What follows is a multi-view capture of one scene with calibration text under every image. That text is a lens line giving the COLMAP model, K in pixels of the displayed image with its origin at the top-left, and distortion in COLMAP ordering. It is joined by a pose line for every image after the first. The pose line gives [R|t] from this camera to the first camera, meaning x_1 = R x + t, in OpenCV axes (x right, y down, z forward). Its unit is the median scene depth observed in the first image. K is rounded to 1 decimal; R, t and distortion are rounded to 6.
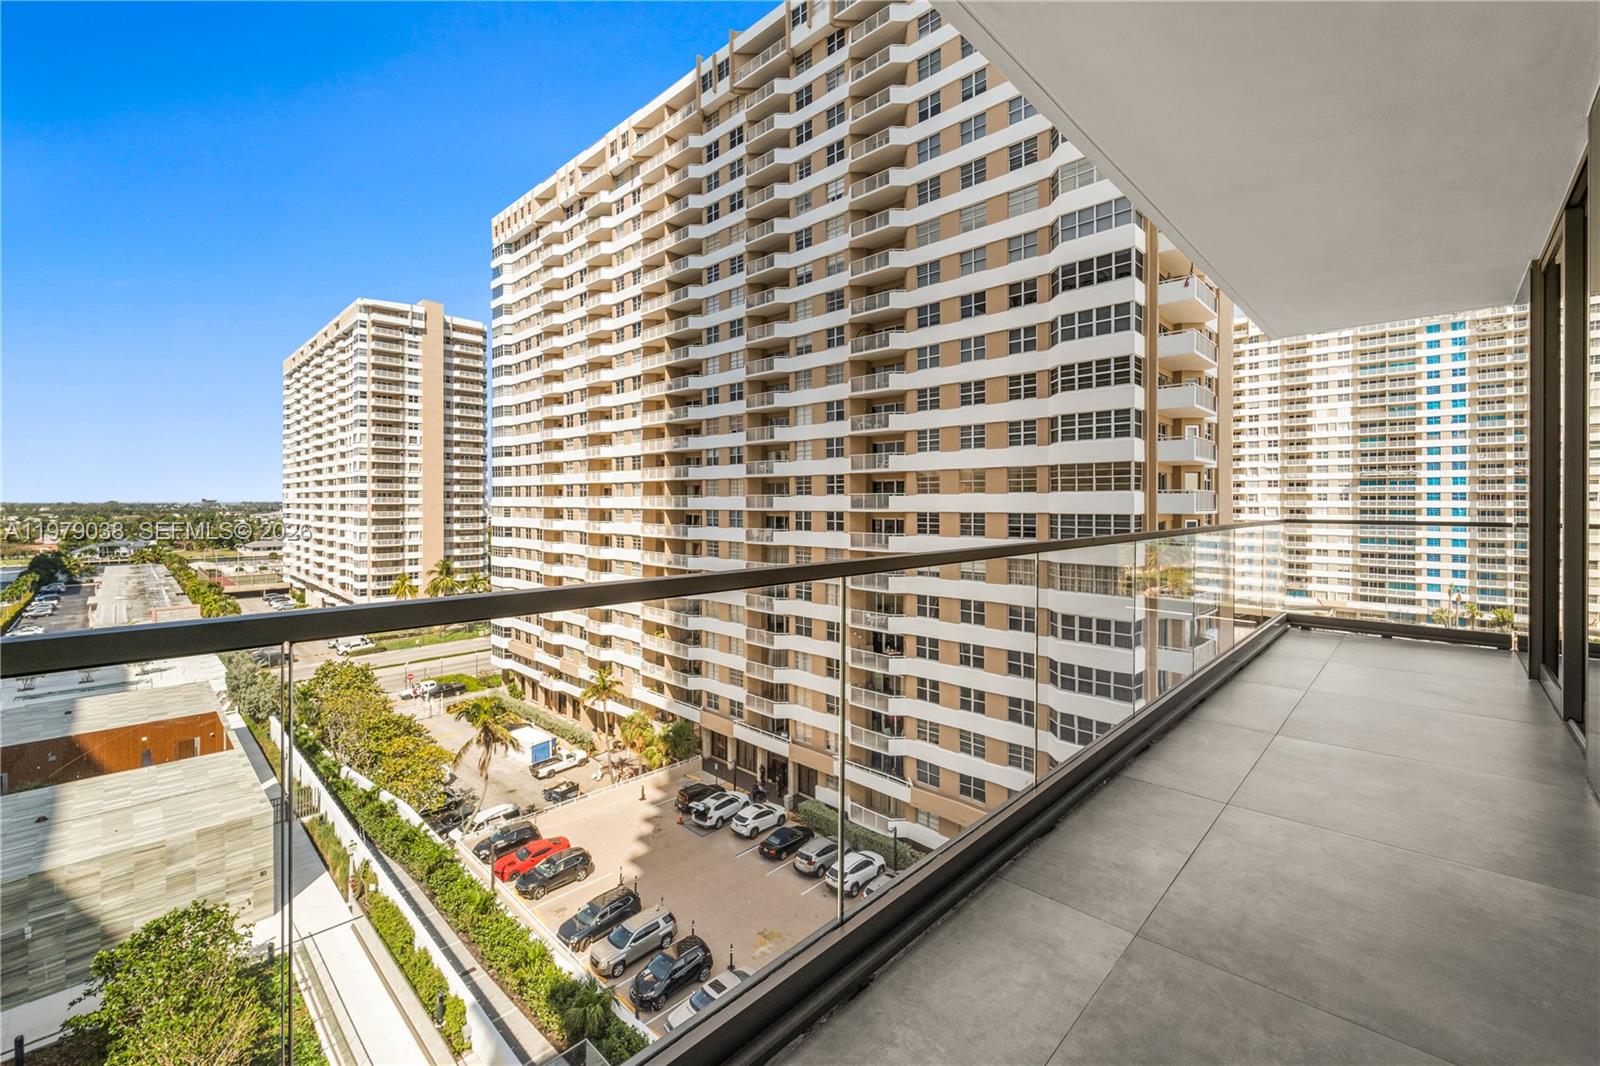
lens RADIAL K [[653.2, 0, 797.4], [0, 653.2, 523.2], [0, 0, 1]] dist [-0.000880, -0.000721]
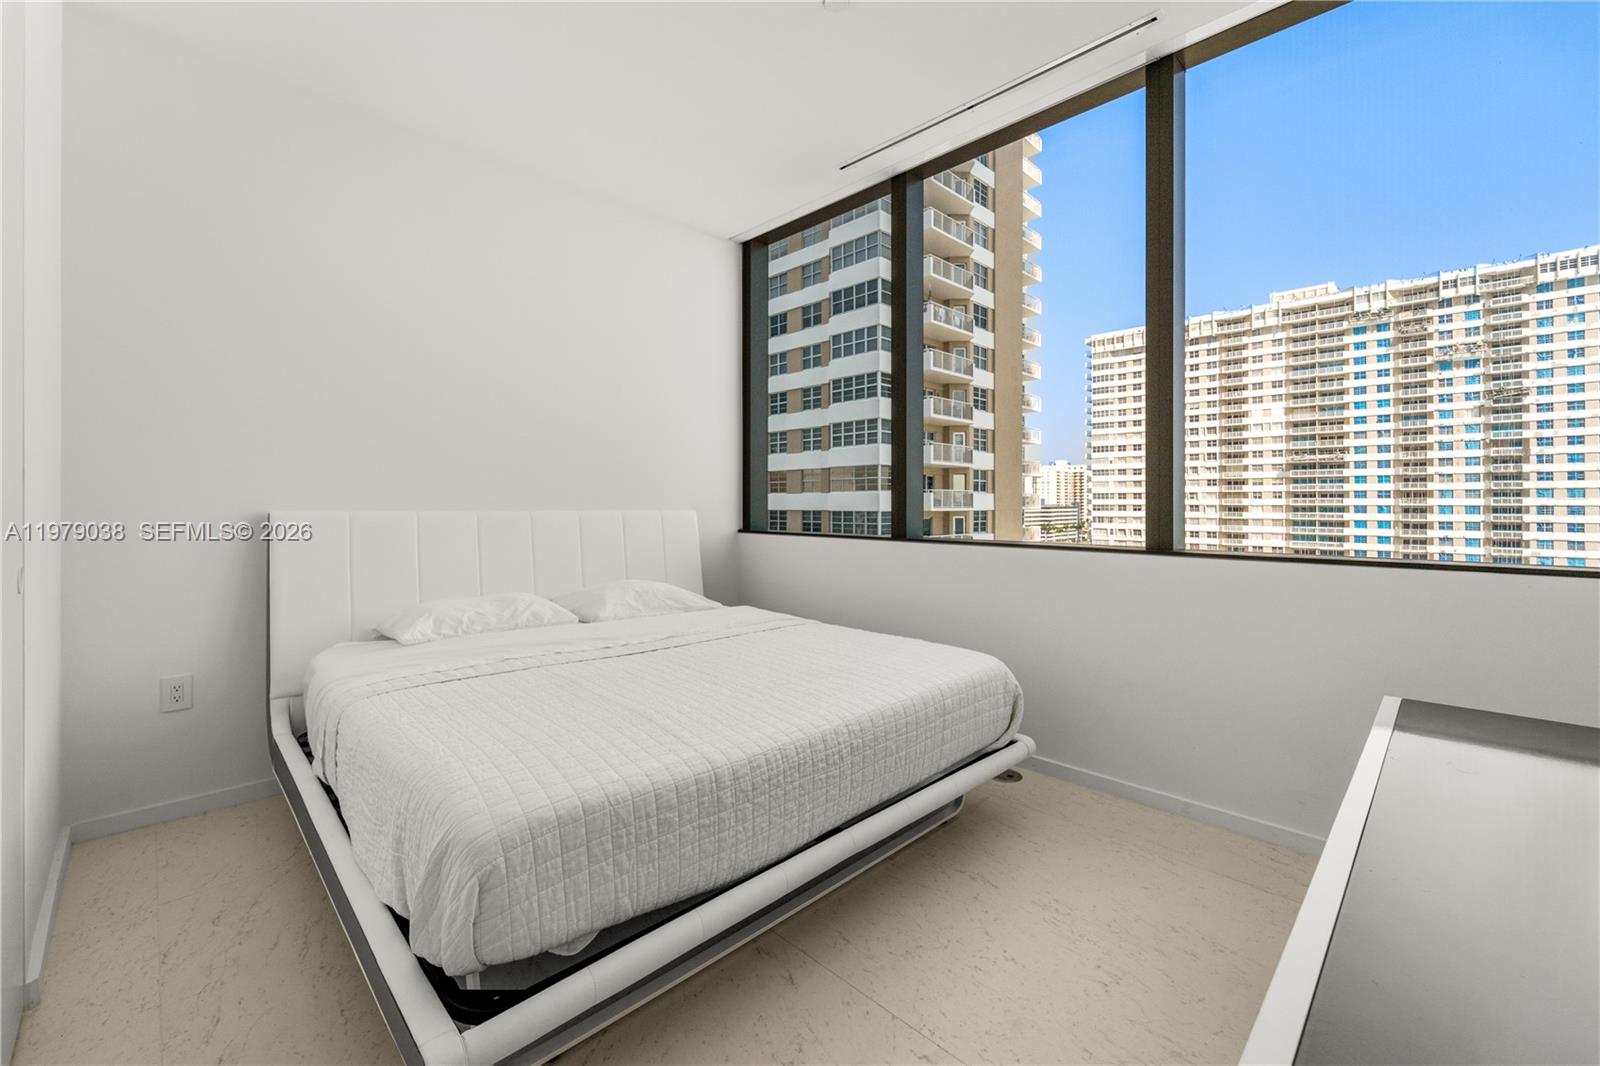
lens RADIAL K [[653.2, 0, 799.0], [0, 653.2, 516.6], [0, 0, 1]] dist [-0.000880, -0.000721]
pose [[0.999720, -0.002107, -0.023563, 0.115347], [0.001884, 0.999953, -0.009520, 0.001875], [0.023582, 0.009473, 0.999677, -0.040666]]
